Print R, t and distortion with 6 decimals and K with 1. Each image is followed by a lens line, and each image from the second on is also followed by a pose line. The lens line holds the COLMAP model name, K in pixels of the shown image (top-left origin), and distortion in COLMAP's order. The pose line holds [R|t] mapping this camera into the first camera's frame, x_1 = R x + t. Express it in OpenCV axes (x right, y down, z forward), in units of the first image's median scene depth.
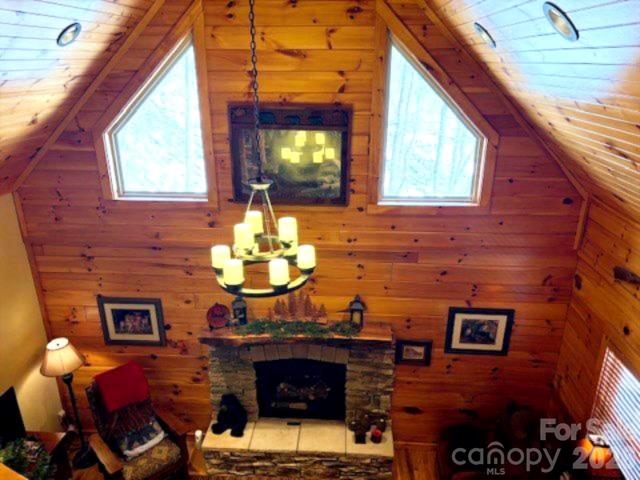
lens RADIAL K [[488.1, 0, 320.4], [0, 488.1, 244.4], [0, 0, 1]] dist [0.027019, 0.001787]
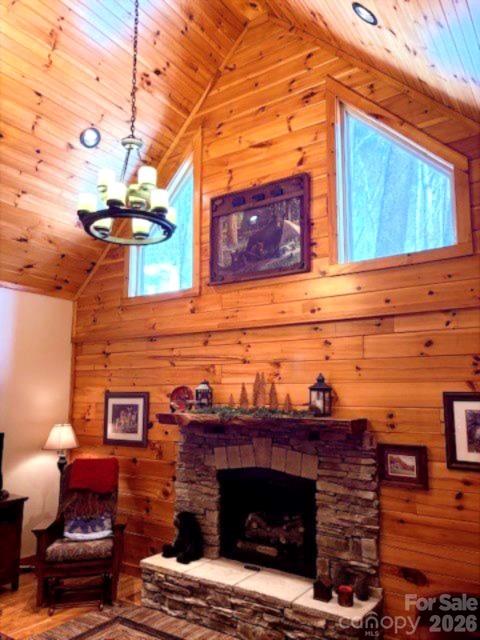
lens RADIAL K [[488.1, 0, 239.1], [0, 488.1, 323.9], [0, 0, 1]] dist [0.027019, 0.001787]
pose [[0.857055, -0.072594, -0.510085, 0.369172], [-0.187473, 0.878220, -0.439982, 0.399903], [0.479907, 0.472716, 0.739073, 0.267351]]
